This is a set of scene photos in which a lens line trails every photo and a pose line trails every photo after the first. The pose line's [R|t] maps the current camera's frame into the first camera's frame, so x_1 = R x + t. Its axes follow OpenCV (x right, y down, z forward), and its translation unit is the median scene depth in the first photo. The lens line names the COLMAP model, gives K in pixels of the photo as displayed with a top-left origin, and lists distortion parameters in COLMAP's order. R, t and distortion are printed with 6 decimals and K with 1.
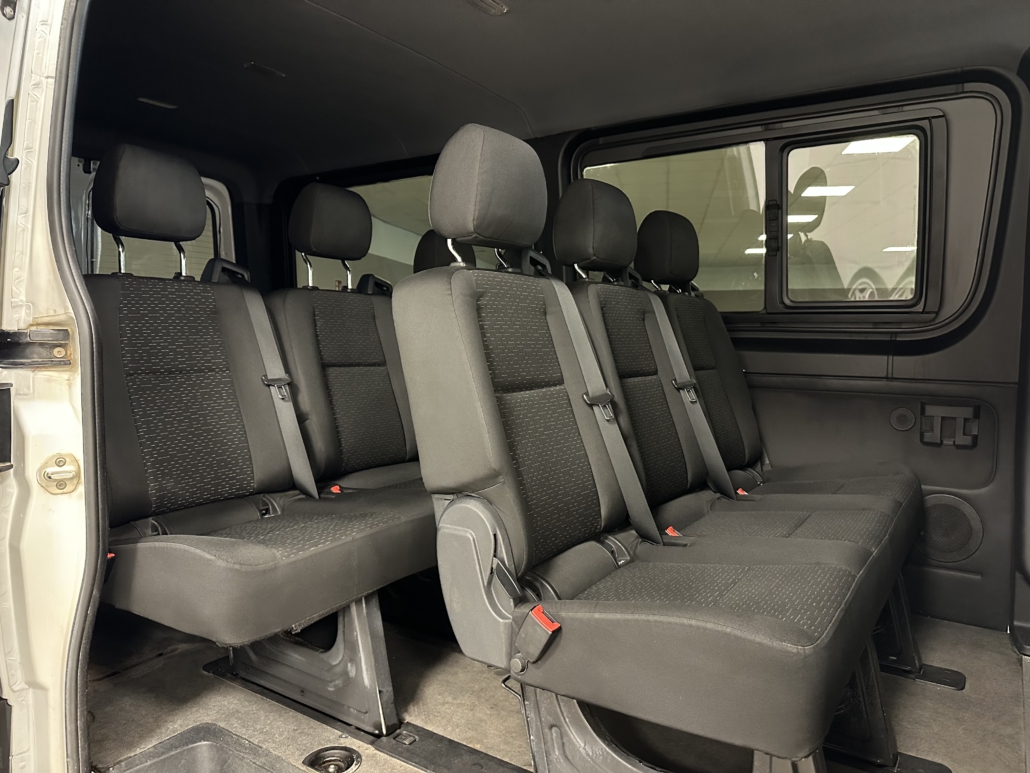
lens RADIAL K [[727.4, 0, 515.0], [0, 727.4, 386.5], [0, 0, 1]] dist [0.080579, -0.109548]
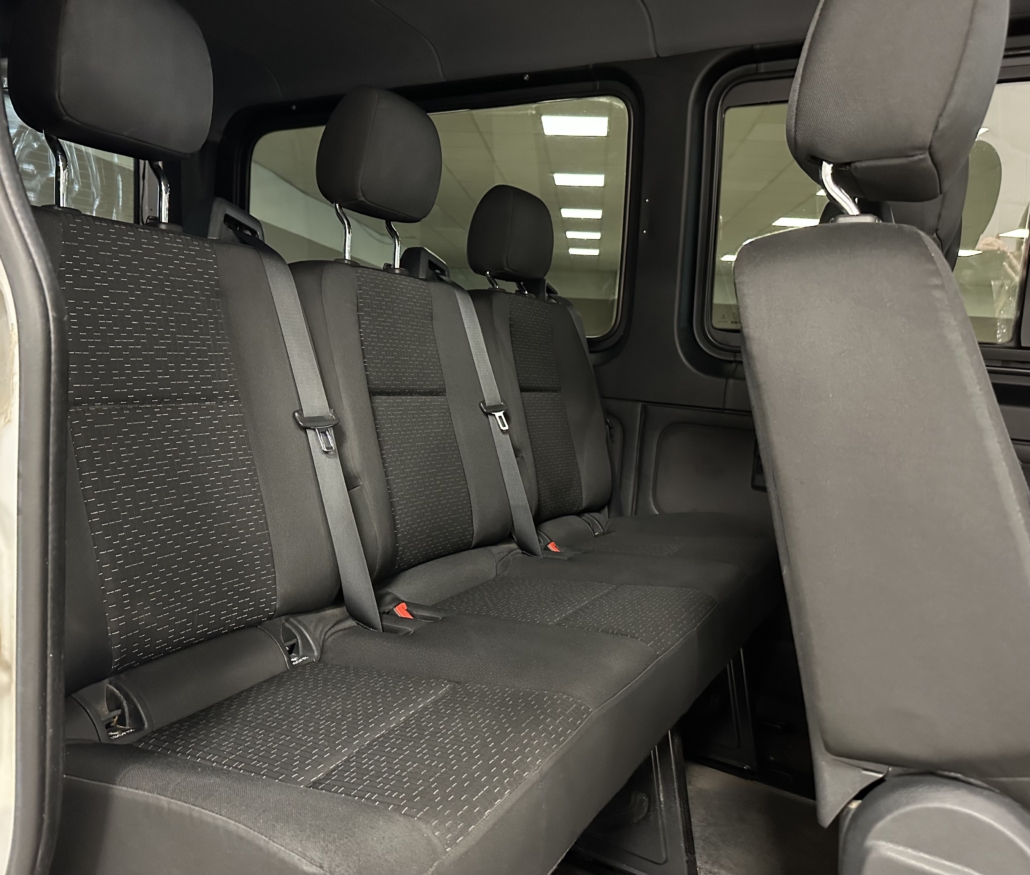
lens RADIAL K [[797.4, 0, 441.8], [0, 797.4, 431.3], [0, 0, 1]] dist [0.140569, -0.243939]
pose [[0.997428, 0.055735, 0.045061, -0.269792], [-0.057702, 0.997381, 0.043597, -0.034128], [-0.042513, -0.046085, 0.998032, 0.388876]]
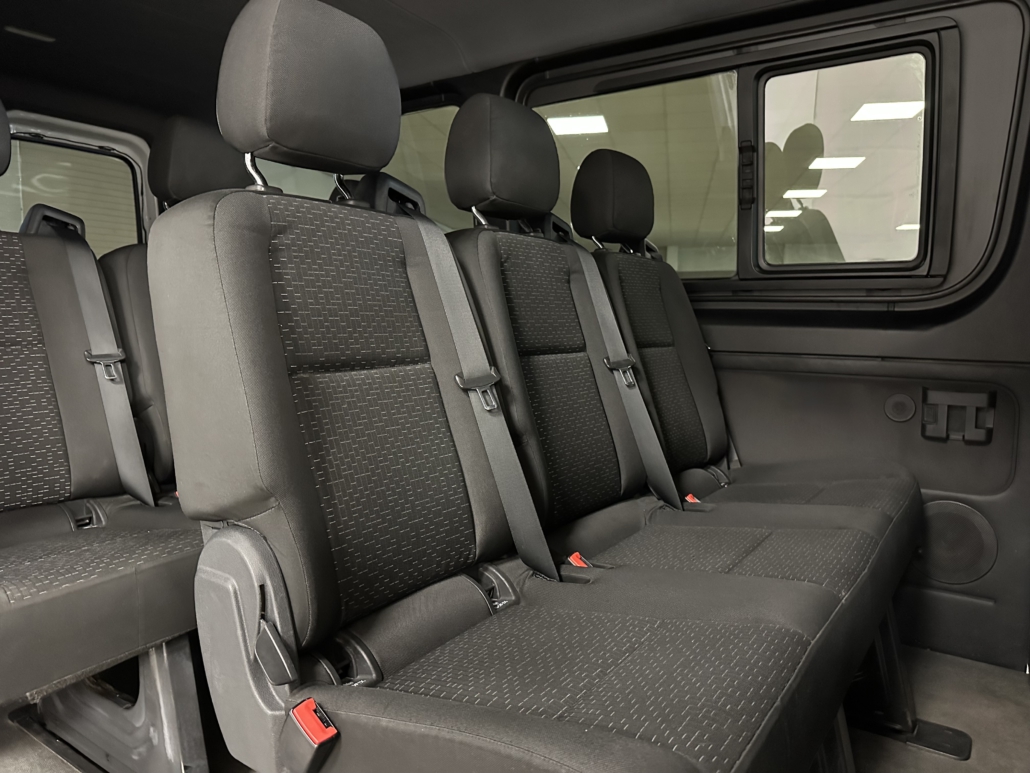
lens RADIAL K [[717.8, 0, 515.0], [0, 717.8, 386.5], [0, 0, 1]] dist [0.055486, -0.071524]
pose [[0.999747, 0.003982, -0.022144, 0.145404], [-0.003450, 0.999706, 0.024011, 0.003732], [0.022233, -0.023928, 0.999466, 0.234990]]
